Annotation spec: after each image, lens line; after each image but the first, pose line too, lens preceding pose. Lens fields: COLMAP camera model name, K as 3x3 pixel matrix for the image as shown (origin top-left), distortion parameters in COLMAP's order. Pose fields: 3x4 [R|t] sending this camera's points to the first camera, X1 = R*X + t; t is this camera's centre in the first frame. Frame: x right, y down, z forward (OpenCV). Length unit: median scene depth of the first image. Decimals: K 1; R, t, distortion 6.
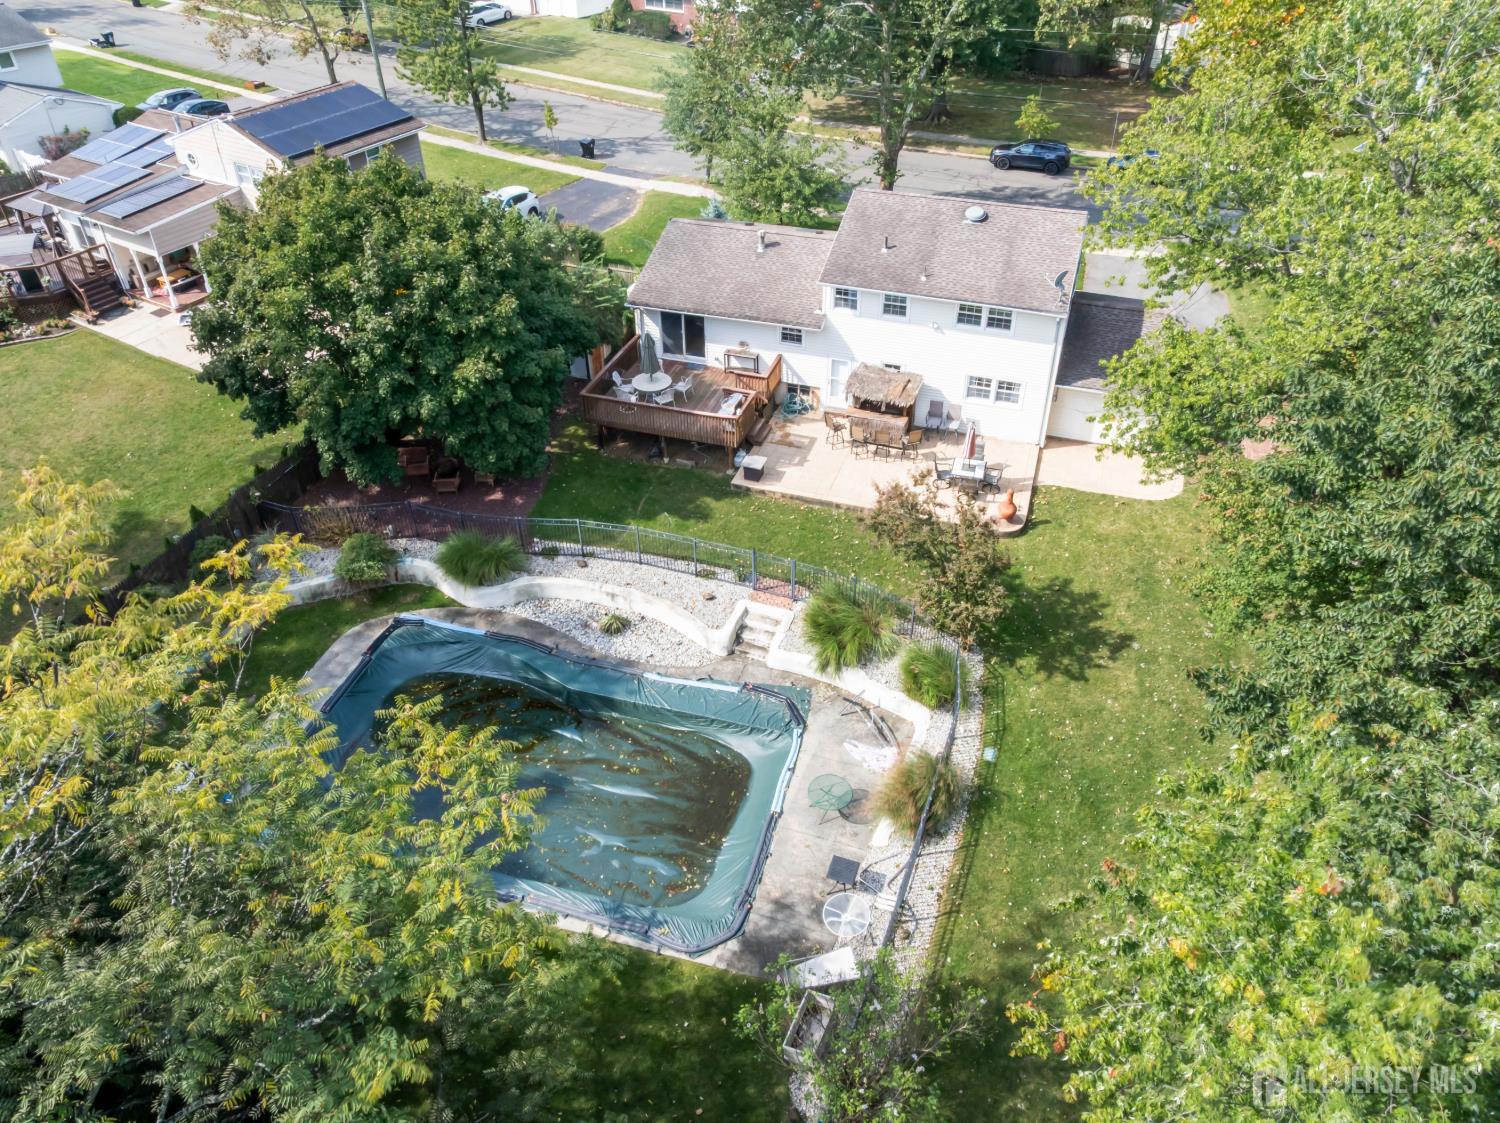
lens RADIAL K [[1048.7, 0, 756.6], [0, 1048.7, 553.2], [0, 0, 1]] dist [-0.040354, -0.006452]
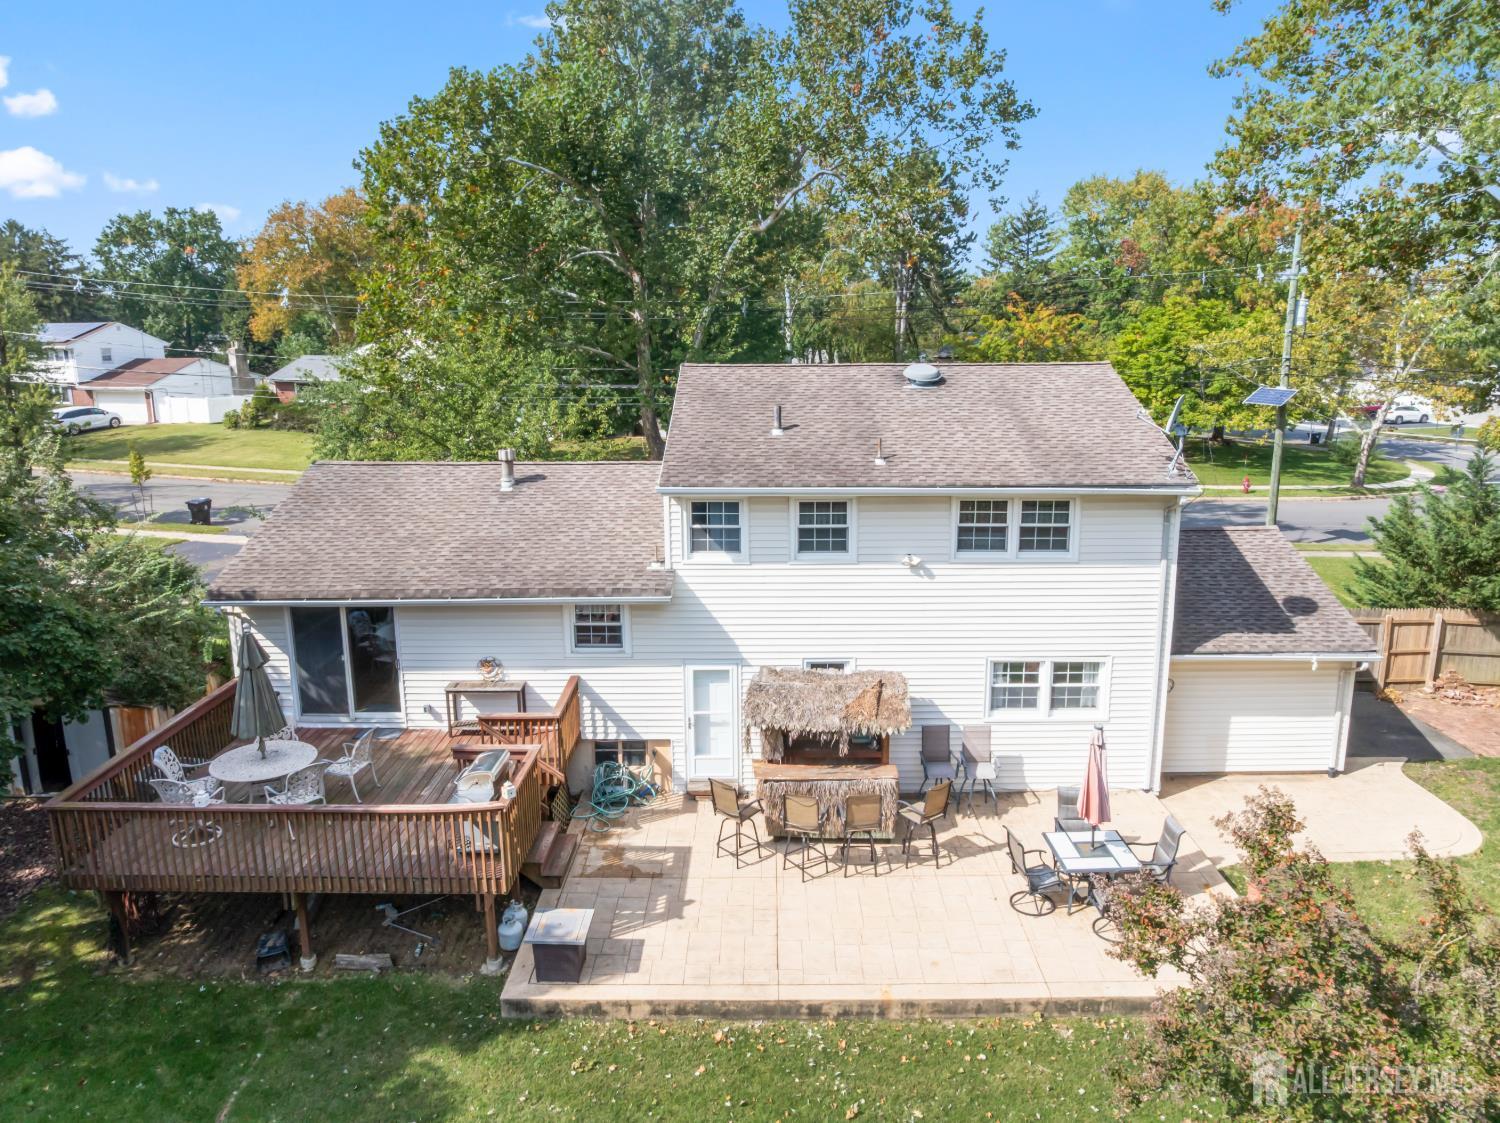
lens RADIAL K [[1048.7, 0, 756.6], [0, 1048.7, 553.2], [0, 0, 1]] dist [-0.040354, -0.006452]
pose [[0.951603, -0.062401, 0.300929, -0.036644], [0.186060, 0.896310, -0.402504, -0.042866], [-0.244609, 0.439015, 0.864542, 0.587534]]
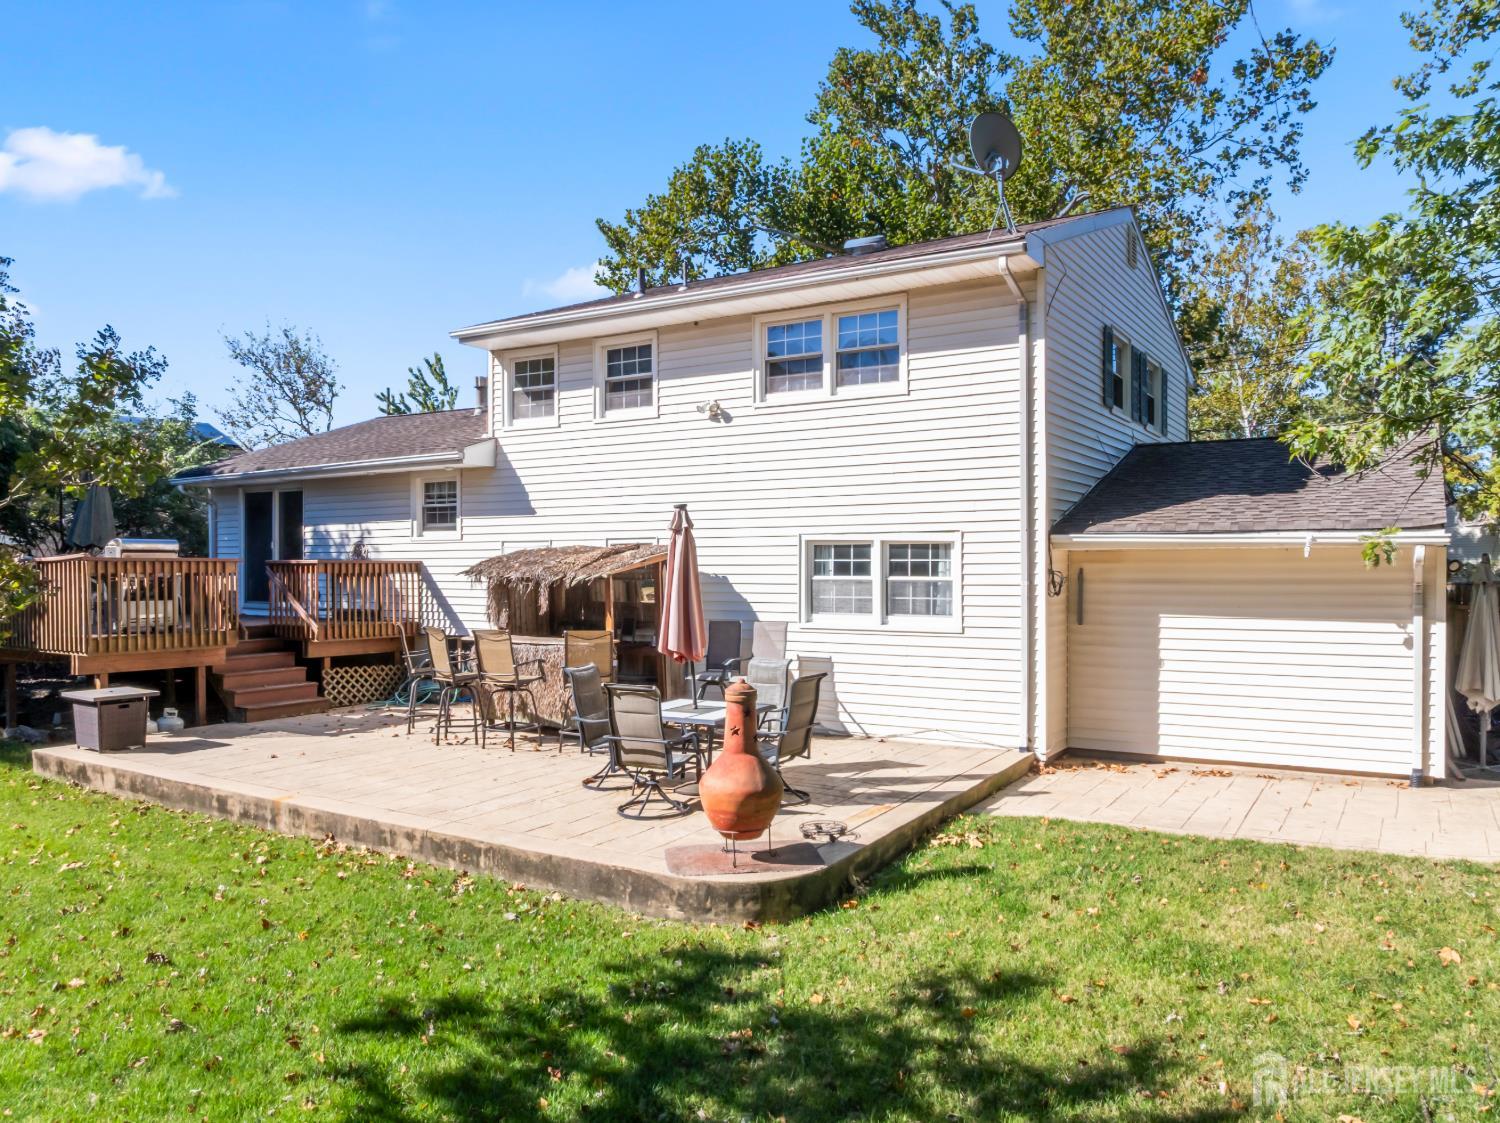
lens RADIAL K [[1048.7, 0, 756.6], [0, 1048.7, 553.2], [0, 0, 1]] dist [-0.040354, -0.006452]
pose [[0.971377, 0.005541, -0.237479, 0.264929], [-0.151867, 0.783213, -0.602921, 0.045200], [0.182656, 0.621729, 0.761636, 0.722755]]
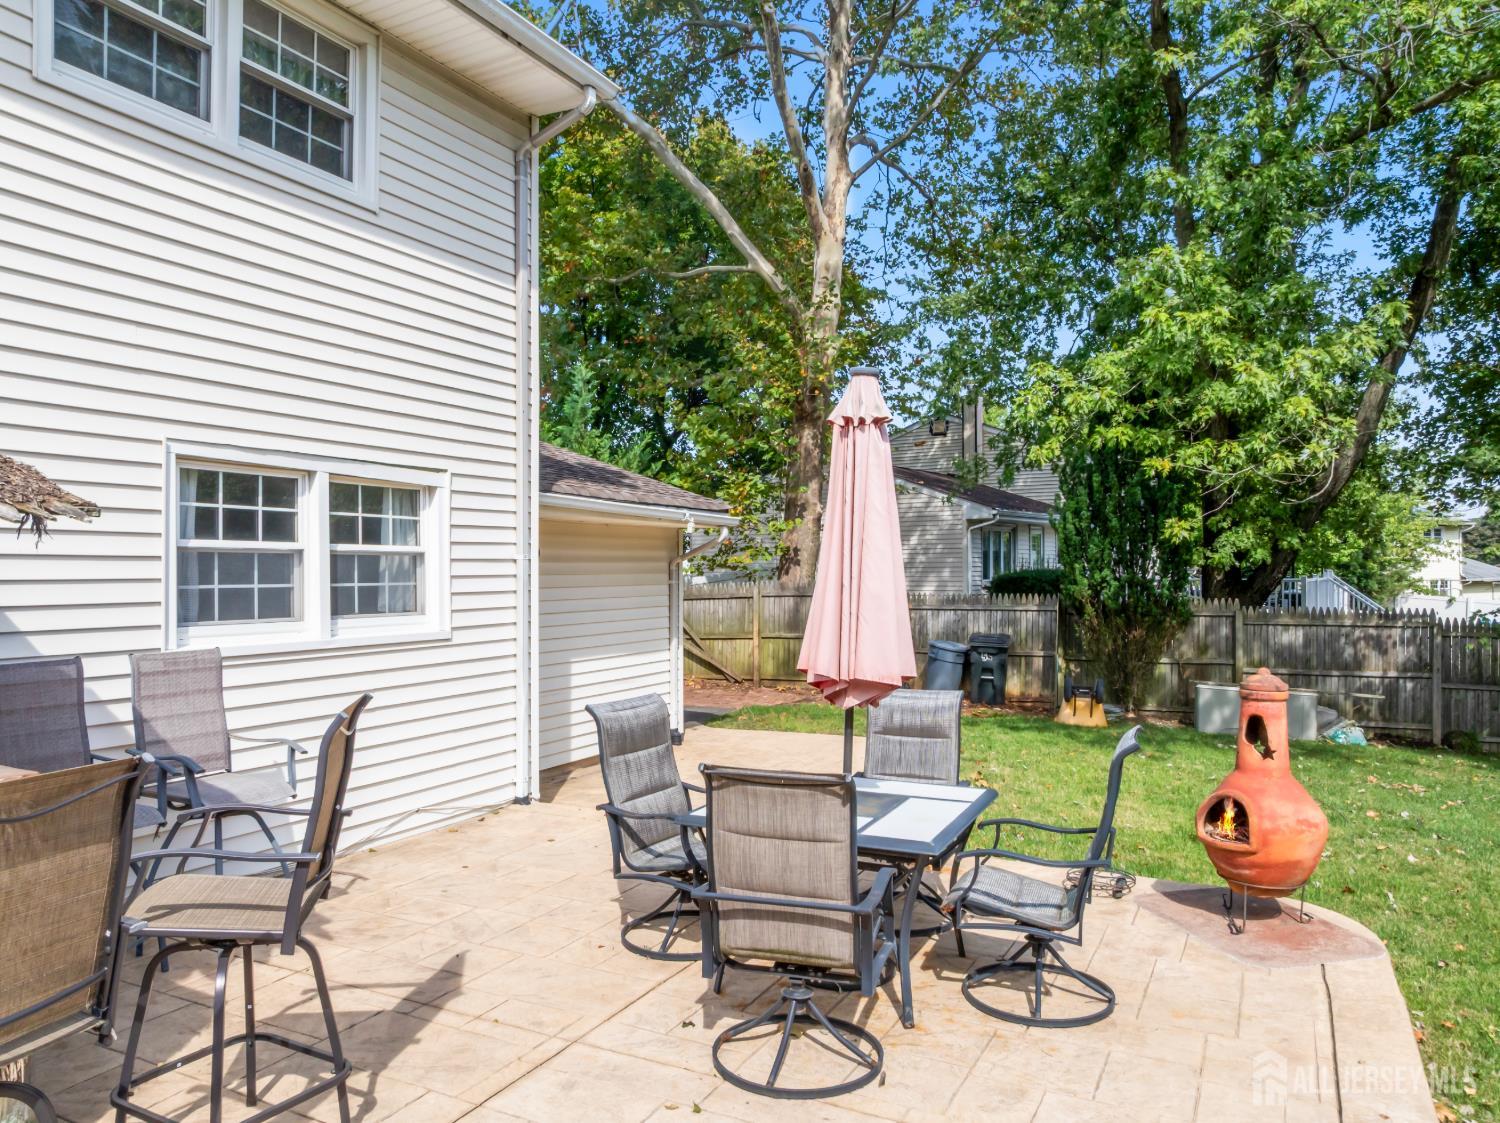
lens RADIAL K [[1048.7, 0, 756.6], [0, 1048.7, 553.2], [0, 0, 1]] dist [-0.040354, -0.006452]
pose [[0.143695, 0.025488, 0.989294, 0.068791], [0.612109, 0.783213, -0.109088, -0.091655], [-0.777608, 0.621231, 0.096942, 0.916053]]
